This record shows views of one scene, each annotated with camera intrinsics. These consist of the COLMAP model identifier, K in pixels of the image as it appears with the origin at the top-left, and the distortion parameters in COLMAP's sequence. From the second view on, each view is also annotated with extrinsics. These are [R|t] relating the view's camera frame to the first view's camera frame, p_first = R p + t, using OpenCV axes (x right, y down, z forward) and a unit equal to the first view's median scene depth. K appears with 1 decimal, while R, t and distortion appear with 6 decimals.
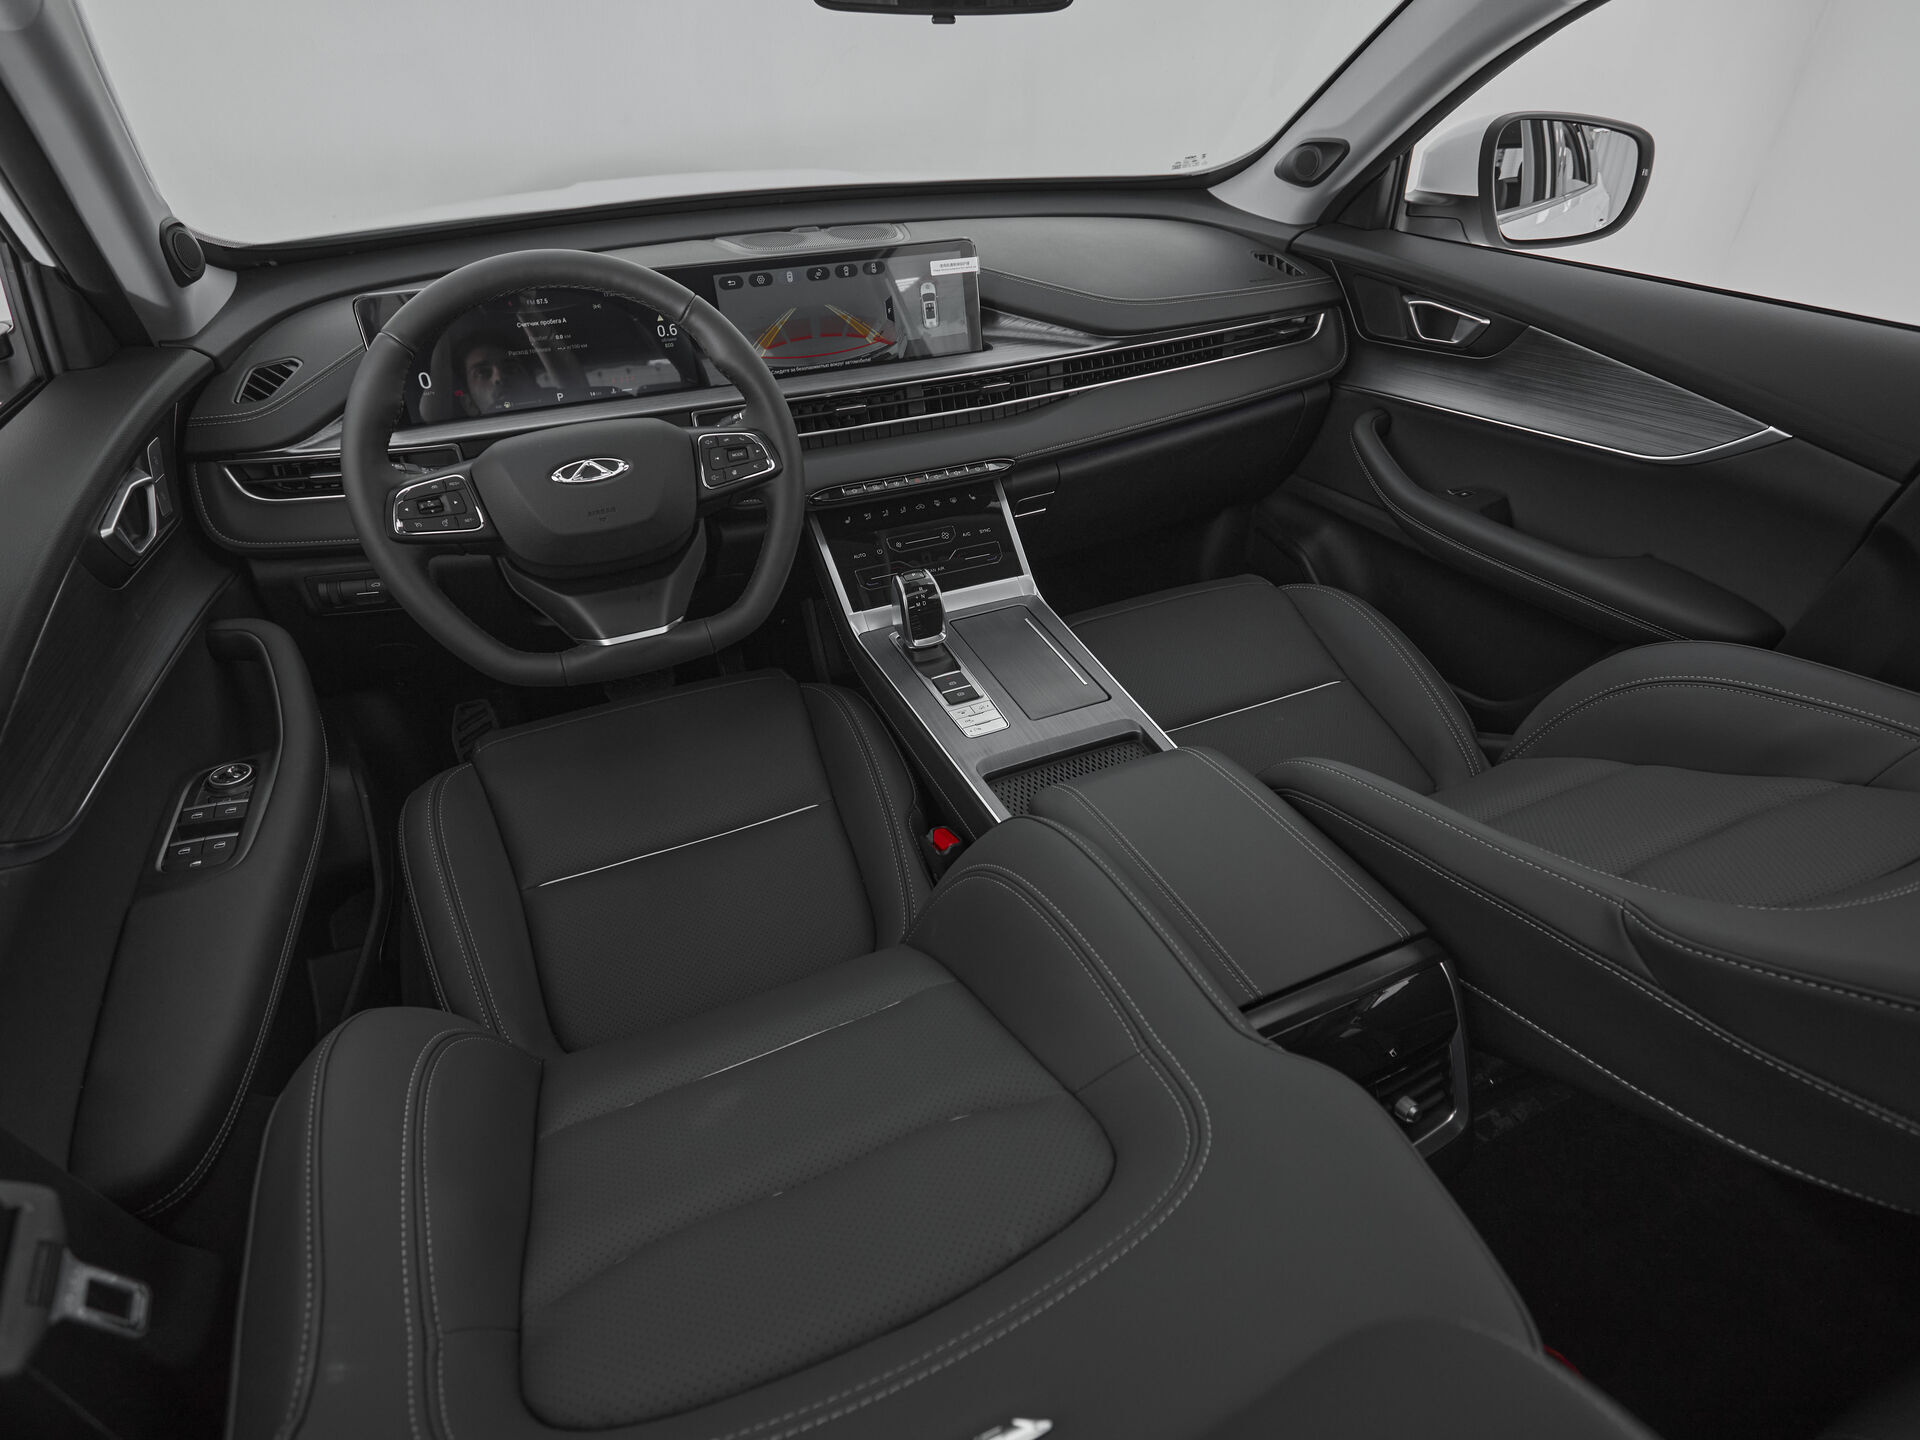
lens RADIAL K [[1003.3, 0, 960.0], [0, 1003.3, 720.0], [0, 0, 1]] dist [-0.004703, 0.008953]
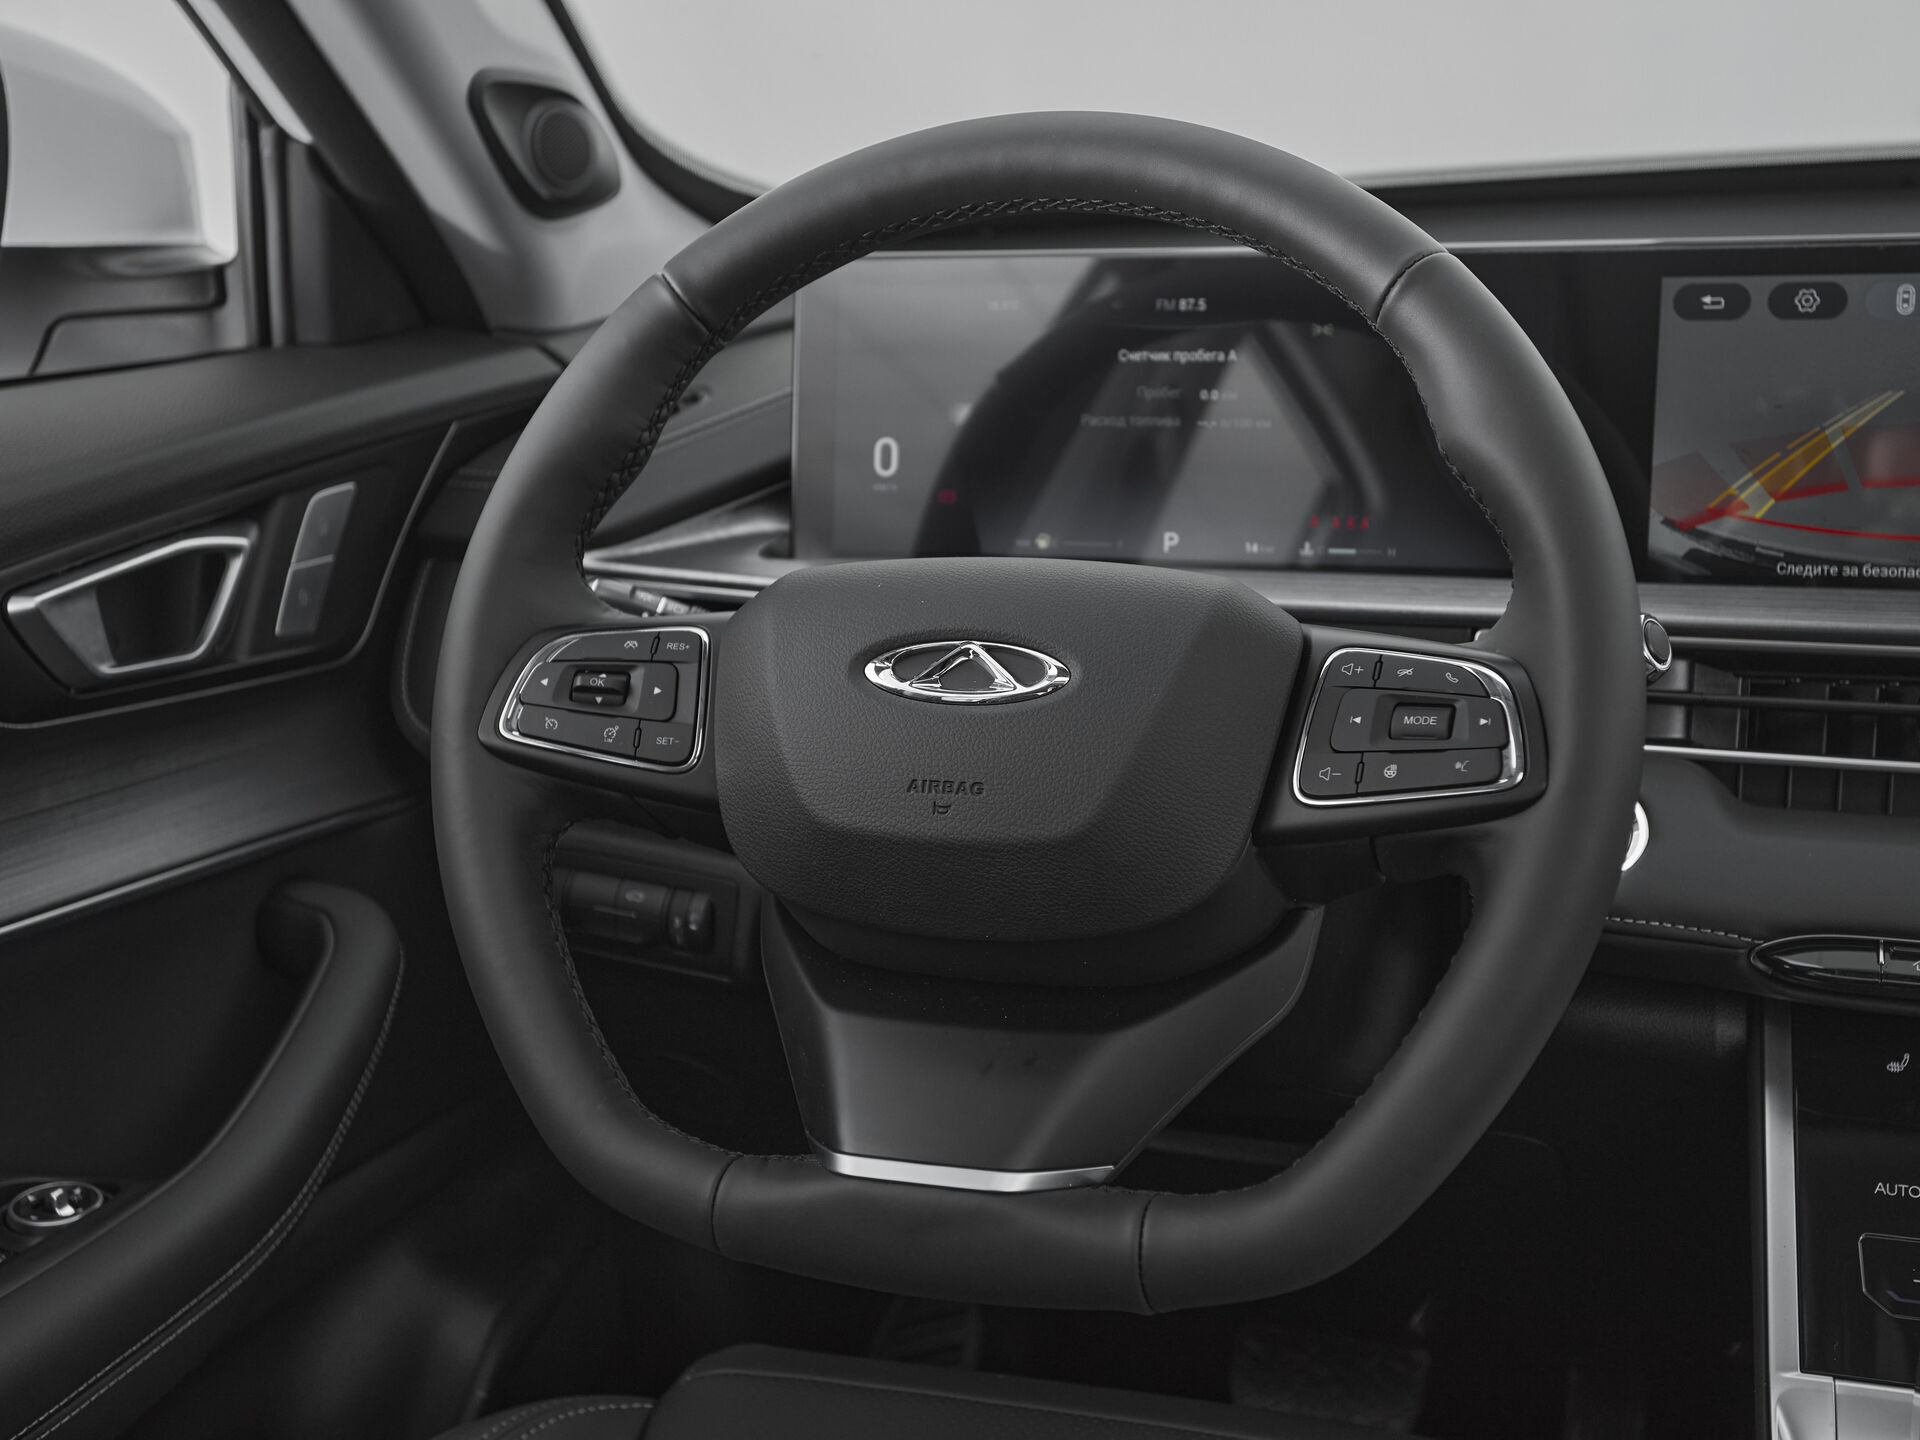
lens RADIAL K [[2302.7, 0, 960.0], [0, 2302.7, 720.0], [0, 0, 1]] dist [0.036108, 0.006395]
pose [[0.740258, 0.162558, -0.652375, 0.113556], [-0.369263, 0.909178, -0.192458, -0.063517], [0.561839, 0.383367, 0.733053, 0.334518]]
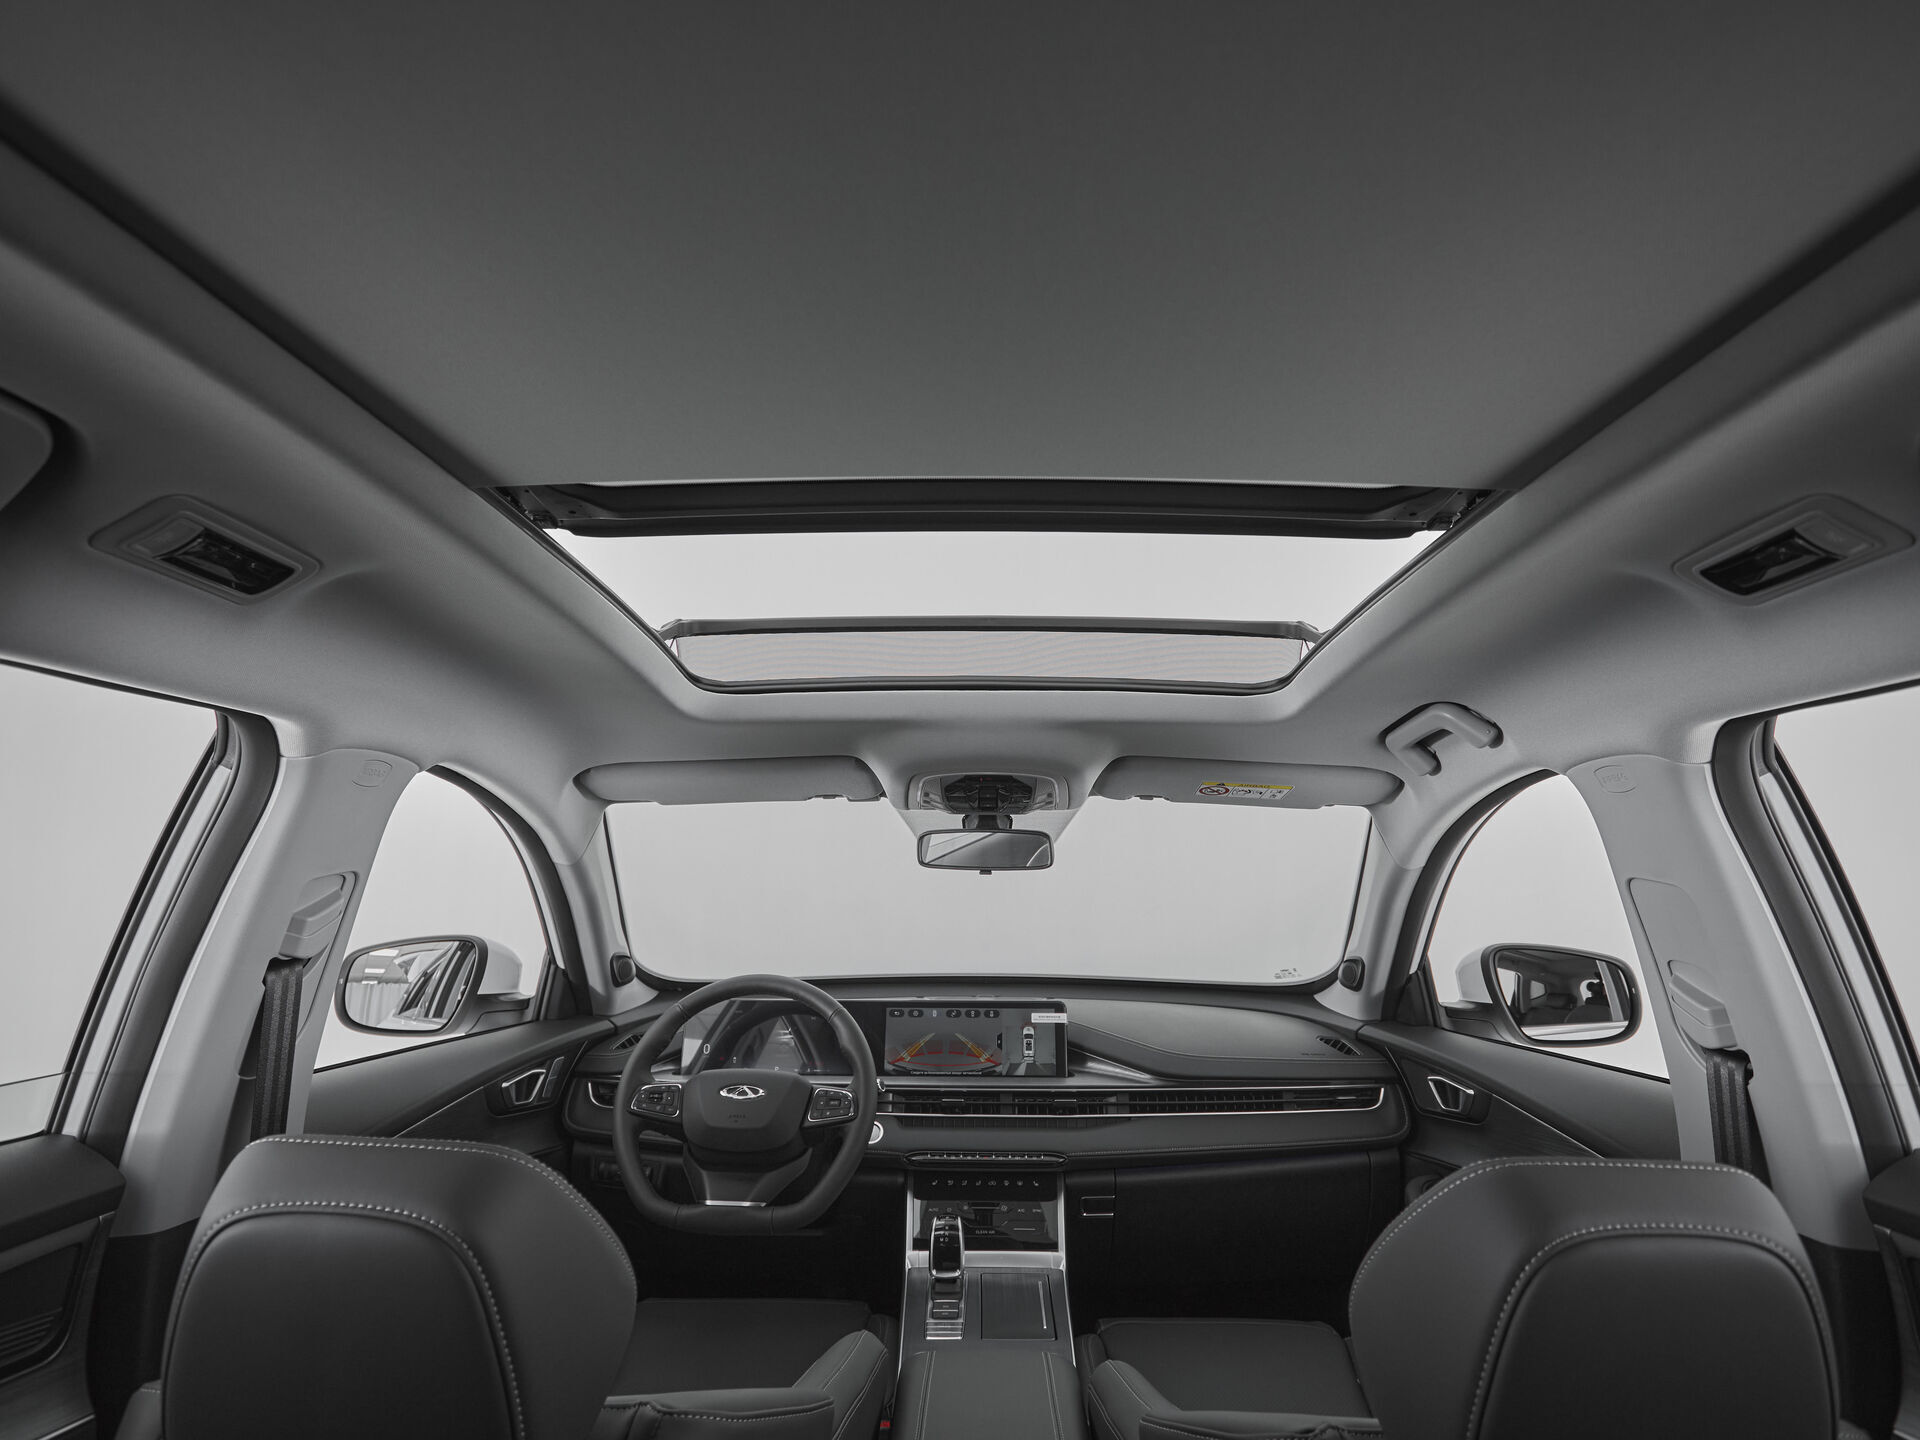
lens RADIAL K [[1003.3, 0, 960.0], [0, 1003.3, 720.0], [0, 0, 1]] dist [-0.004703, 0.008953]
pose [[0.904080, -0.062350, -0.422791, 0.551975], [-0.259346, 0.706268, -0.658730, 0.251077], [0.339676, 0.705193, 0.622353, -0.275616]]
